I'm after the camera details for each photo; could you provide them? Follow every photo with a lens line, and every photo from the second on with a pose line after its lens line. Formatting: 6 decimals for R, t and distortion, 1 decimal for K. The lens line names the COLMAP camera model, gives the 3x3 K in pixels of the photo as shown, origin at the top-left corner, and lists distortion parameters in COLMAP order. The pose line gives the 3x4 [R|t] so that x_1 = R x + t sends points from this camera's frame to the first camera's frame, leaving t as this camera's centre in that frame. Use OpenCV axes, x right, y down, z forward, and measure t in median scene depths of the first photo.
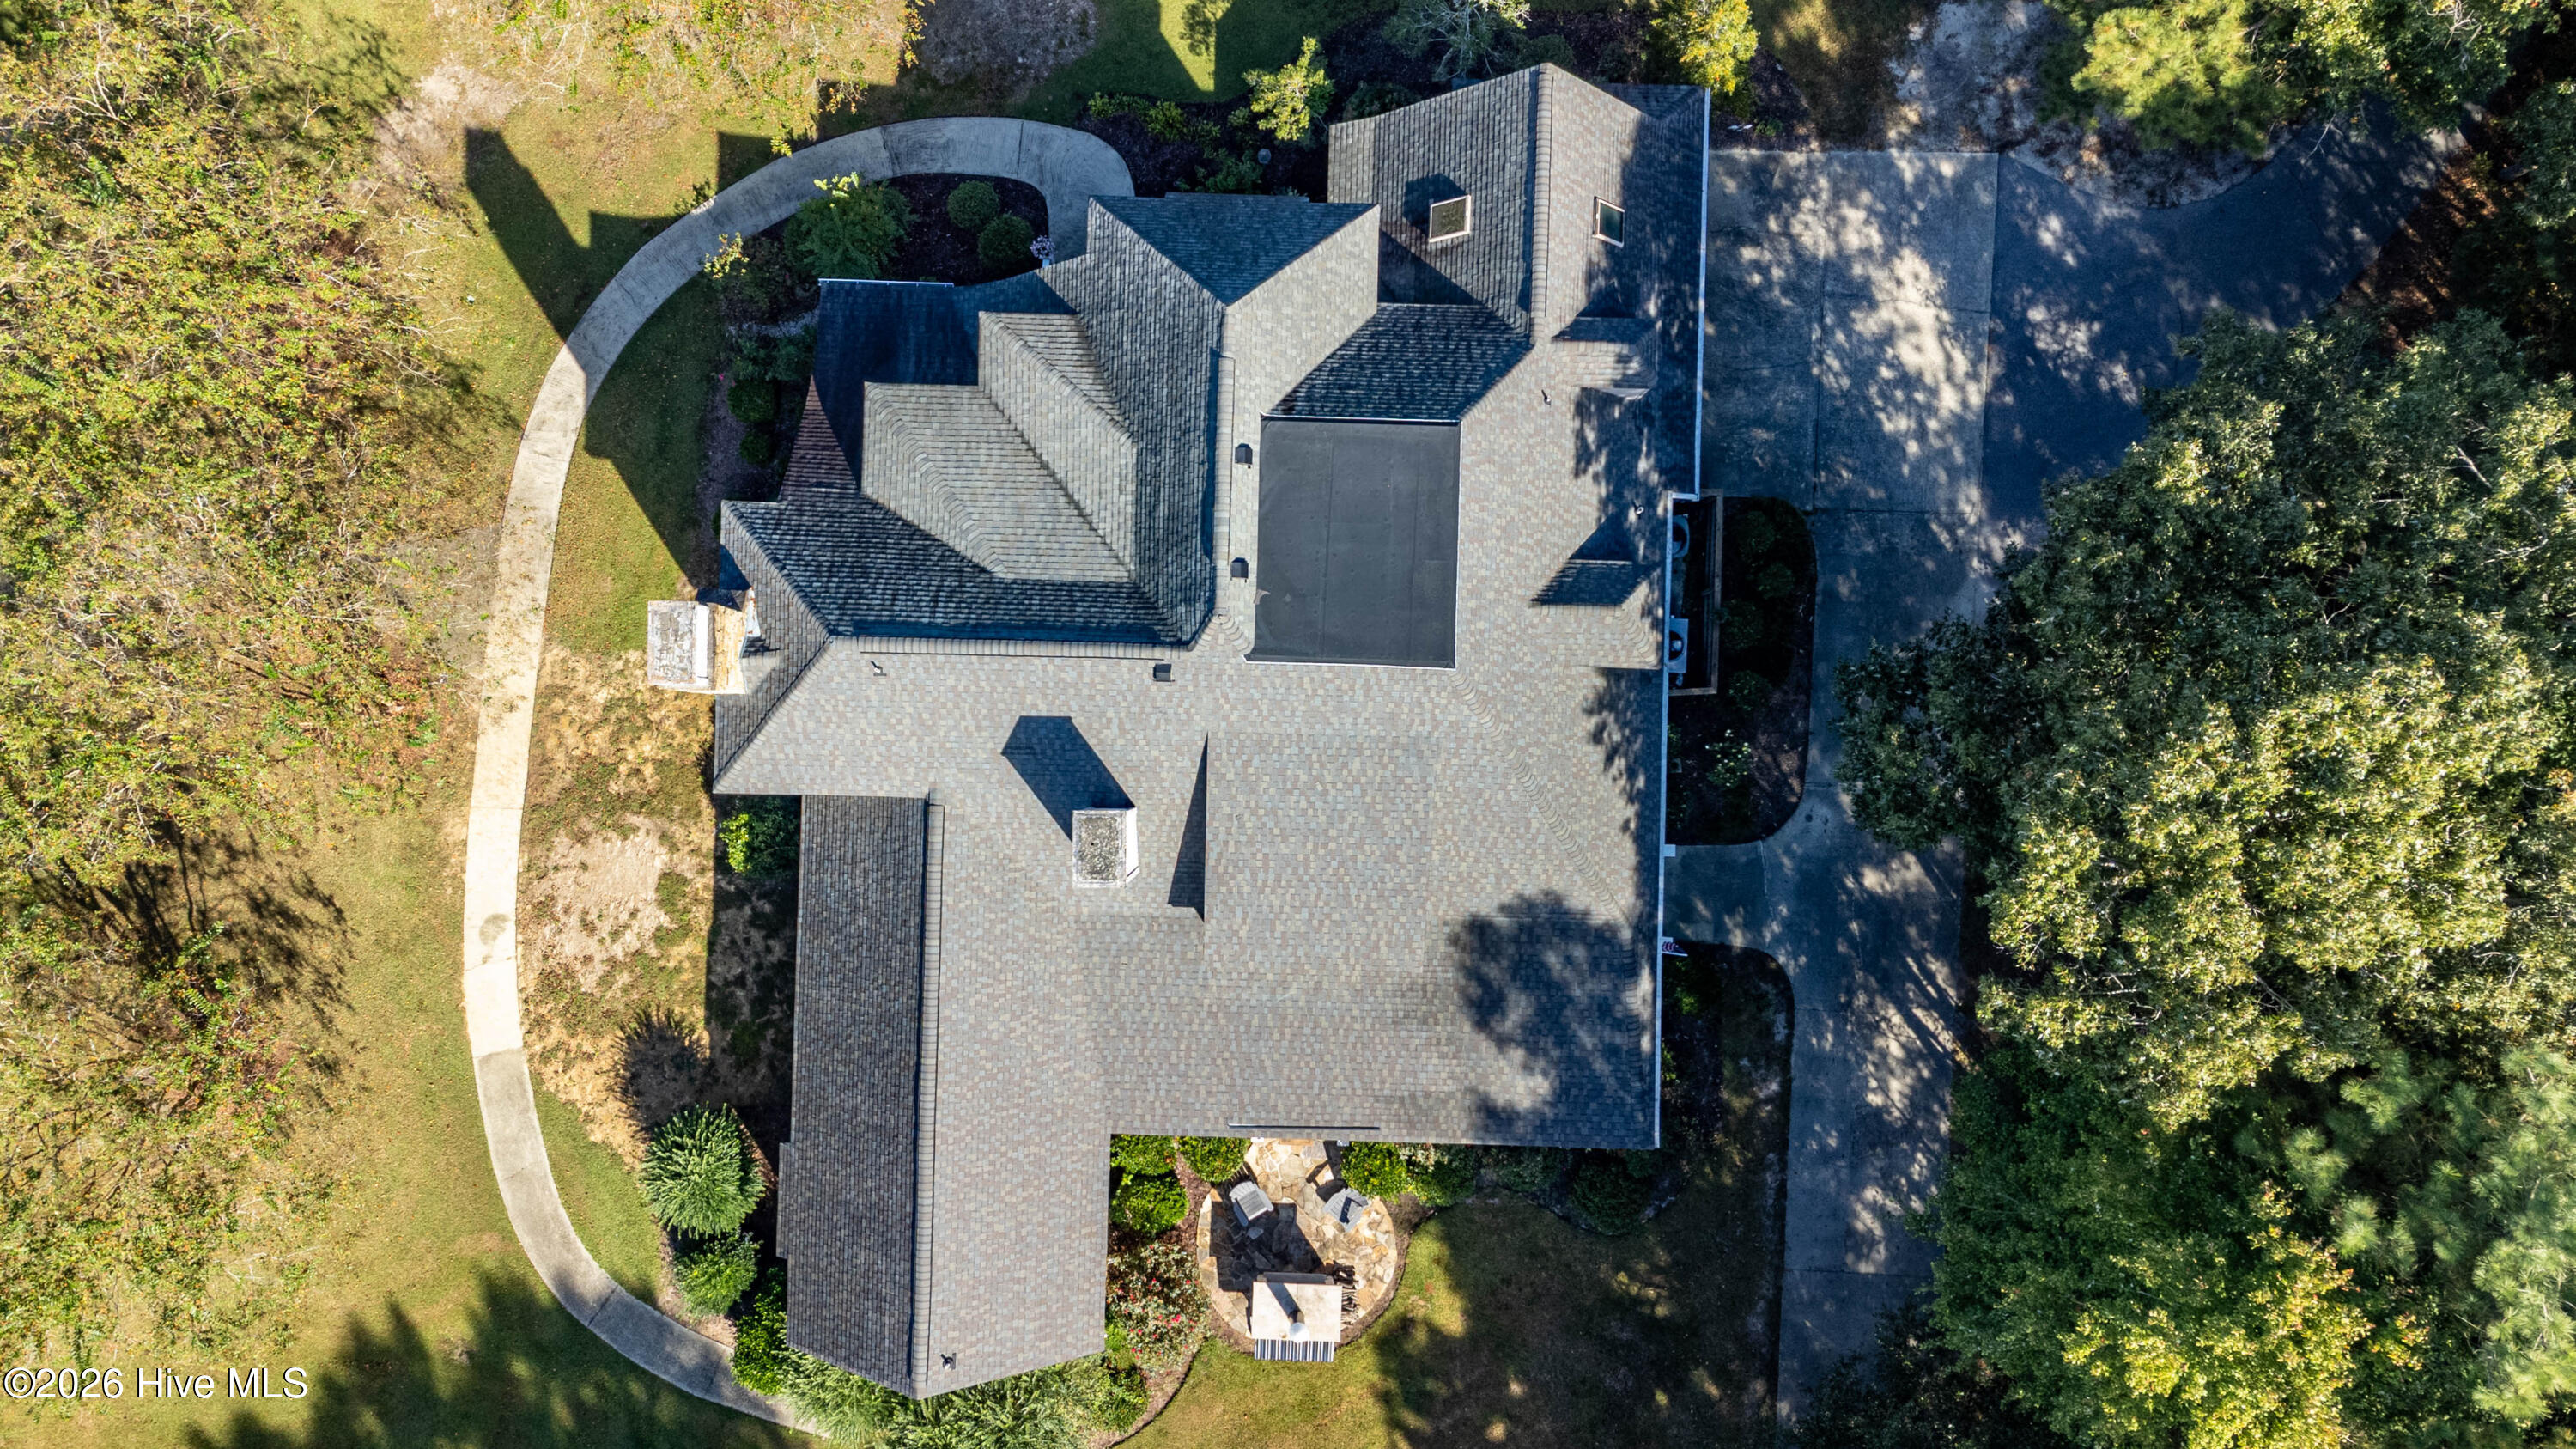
lens RADIAL K [[2018.6, 0, 1288.0], [0, 2018.6, 724.5], [0, 0, 1]] dist [-0.000787, 0.000382]
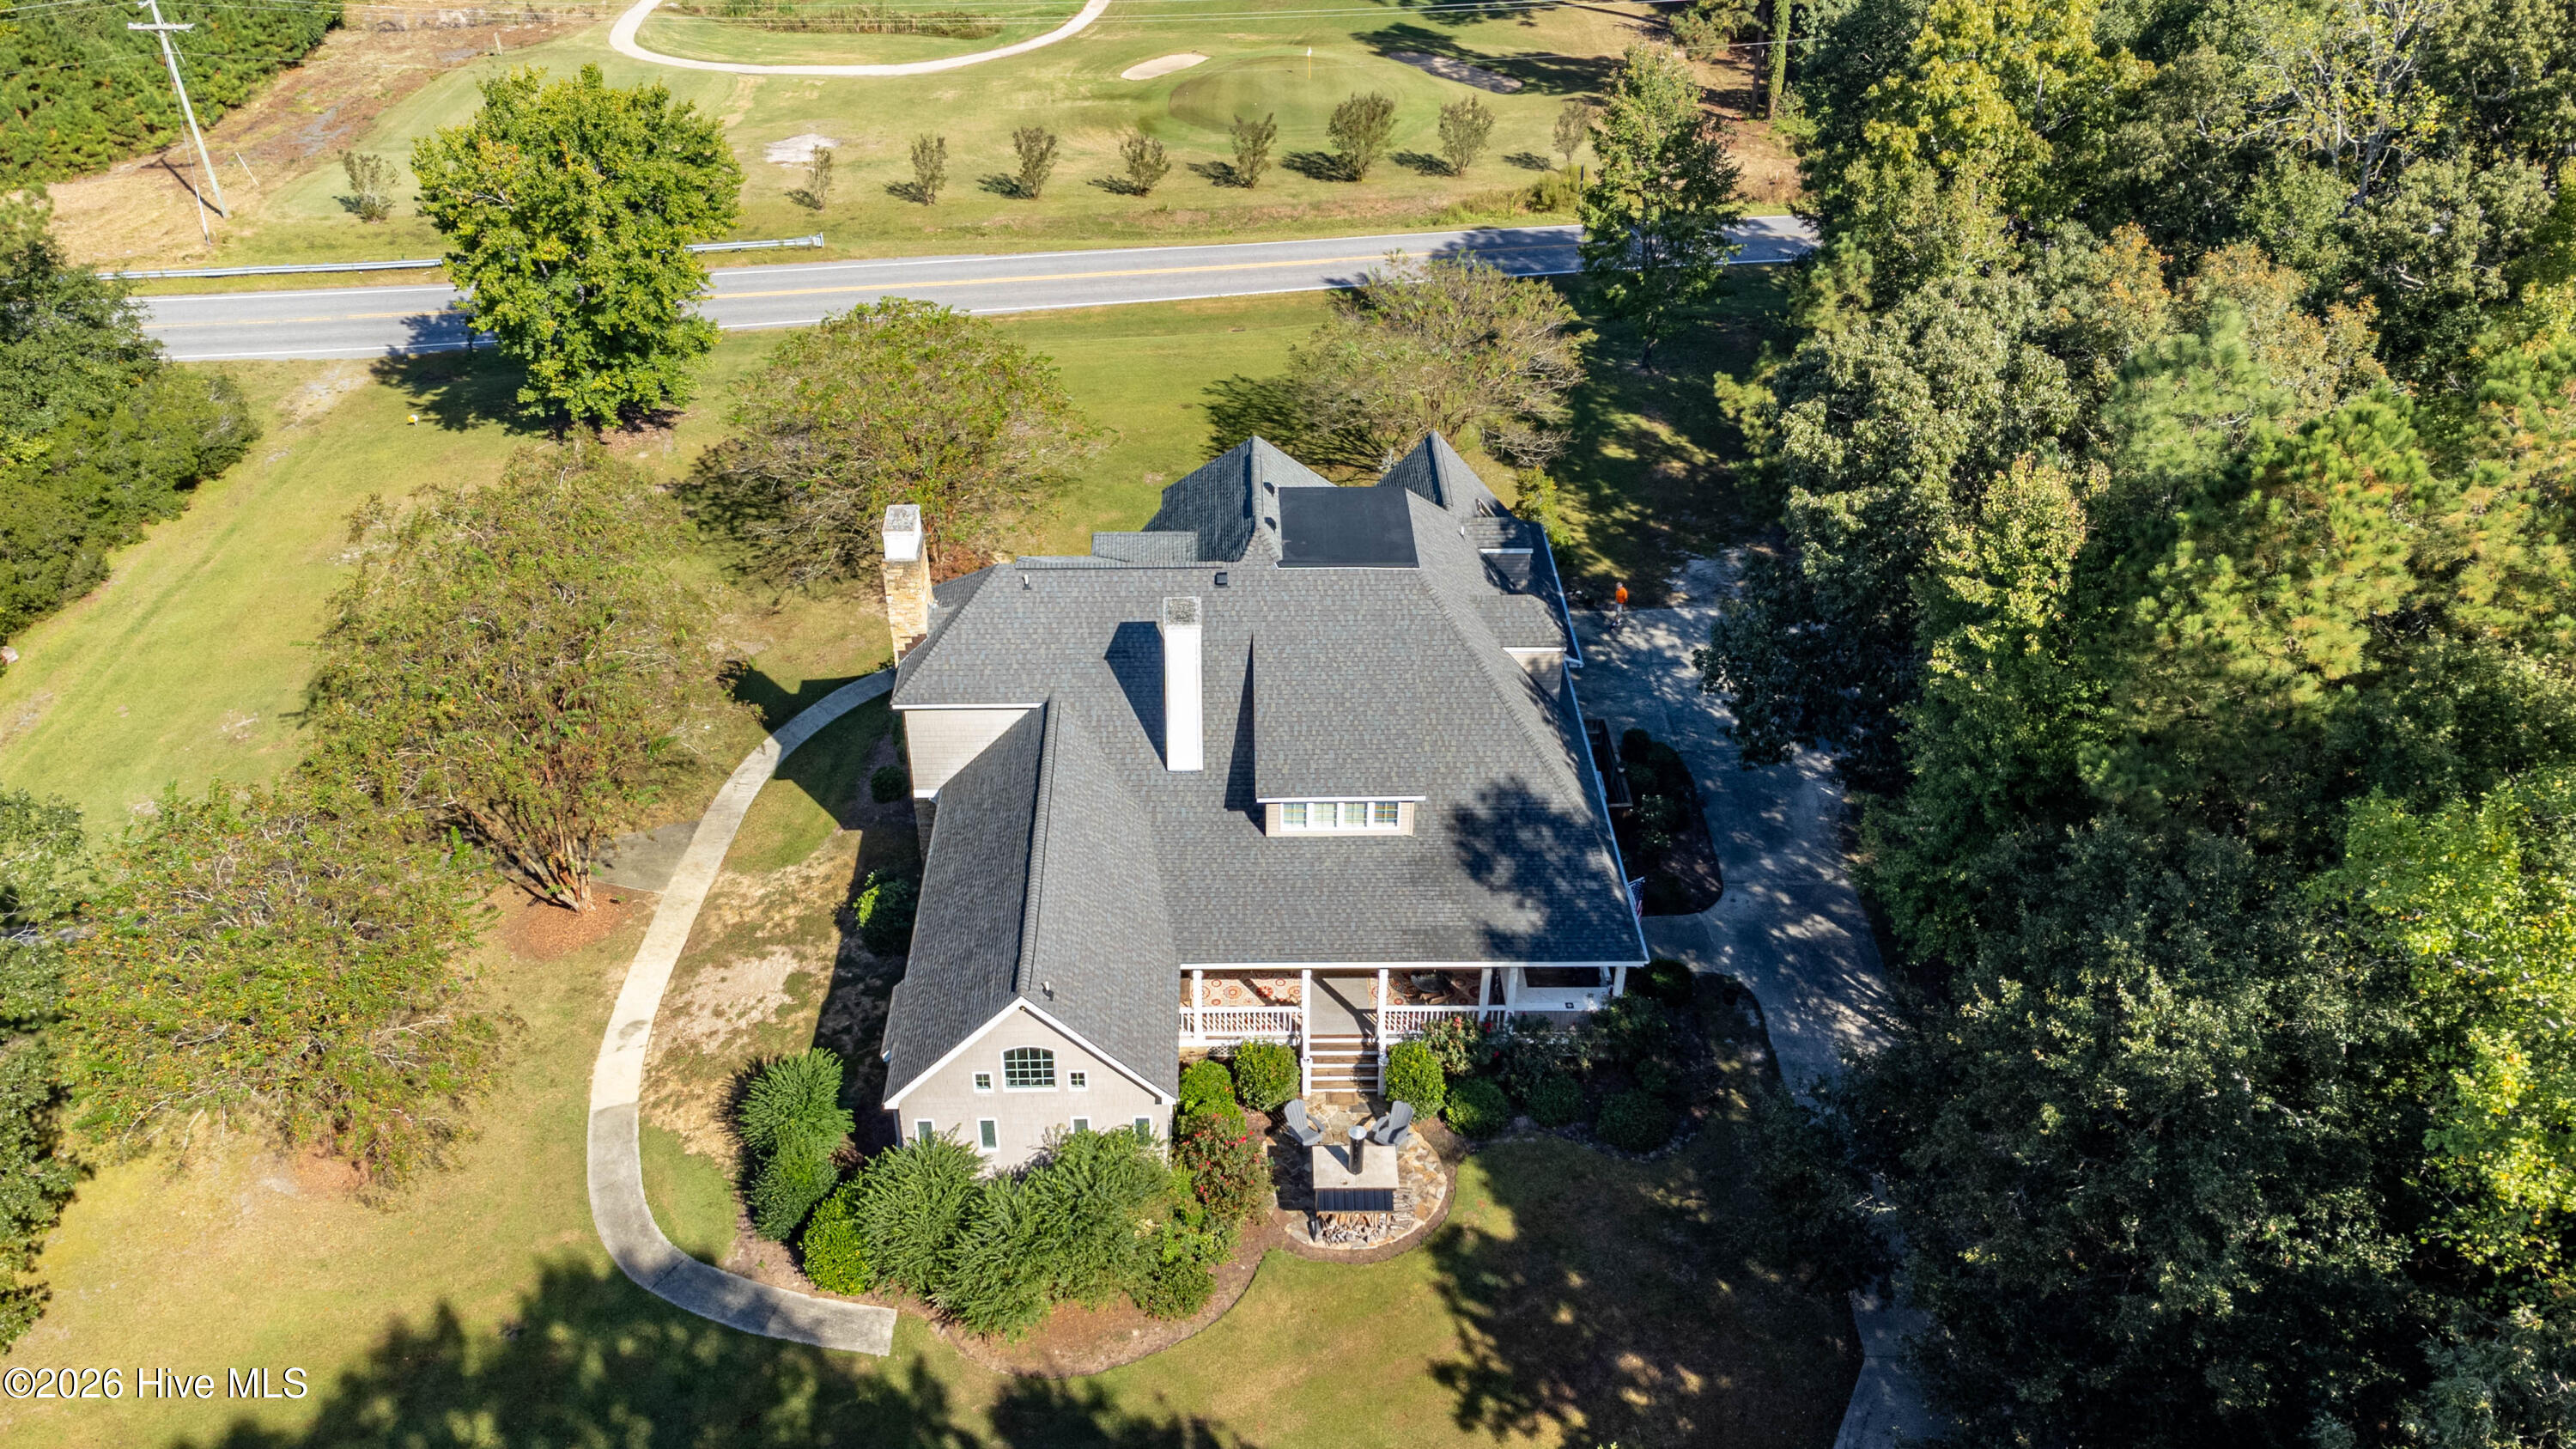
lens RADIAL K [[1951.2, 0, 1252.7], [0, 1951.2, 717.4], [0, 0, 1]] dist [0.041977, 0.071627]
pose [[0.998814, -0.031837, 0.036836, -0.080103], [0.048479, 0.580365, -0.812912, 1.001372], [0.004502, 0.813734, 0.581220, 0.218368]]
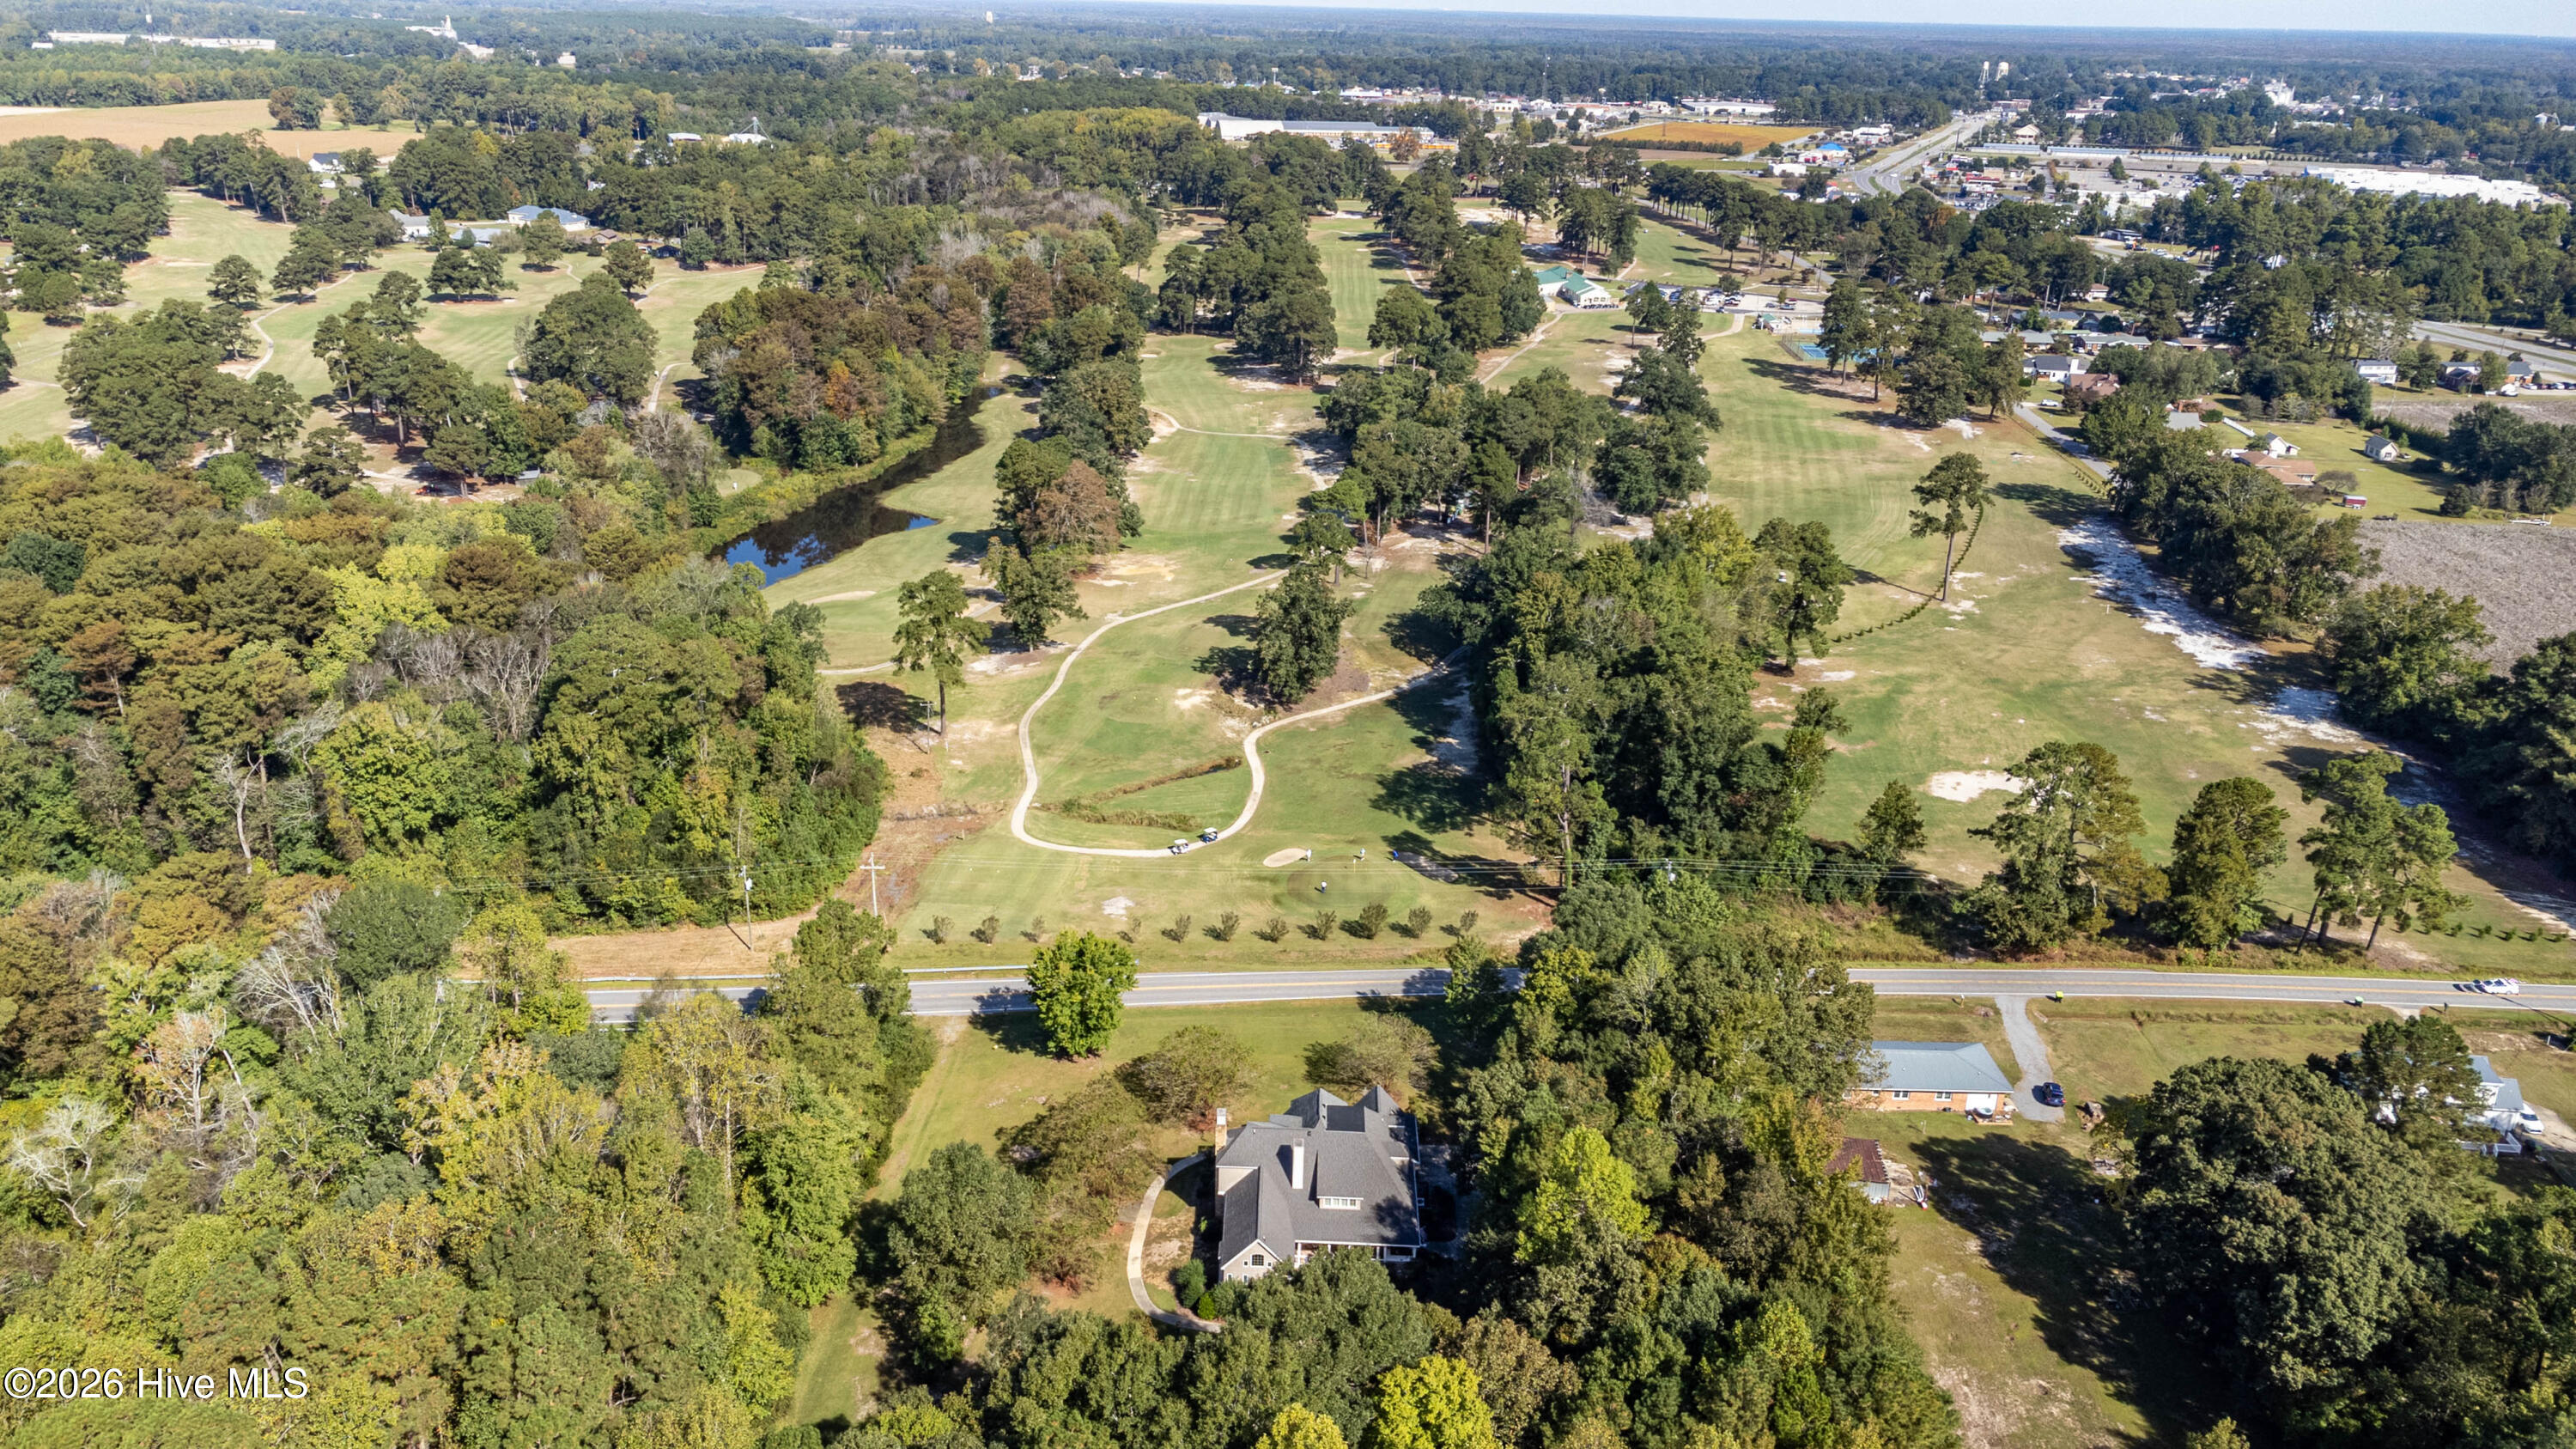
lens RADIAL K [[1952.9, 0, 1244.3], [0, 1952.9, 723.0], [0, 0, 1]] dist [0.070737, 0.001588]
pose [[0.999935, 0.011085, -0.002767, -0.191636], [-0.006637, 0.366401, -0.930433, 3.605264], [-0.009299, 0.930391, 0.366450, -1.537880]]
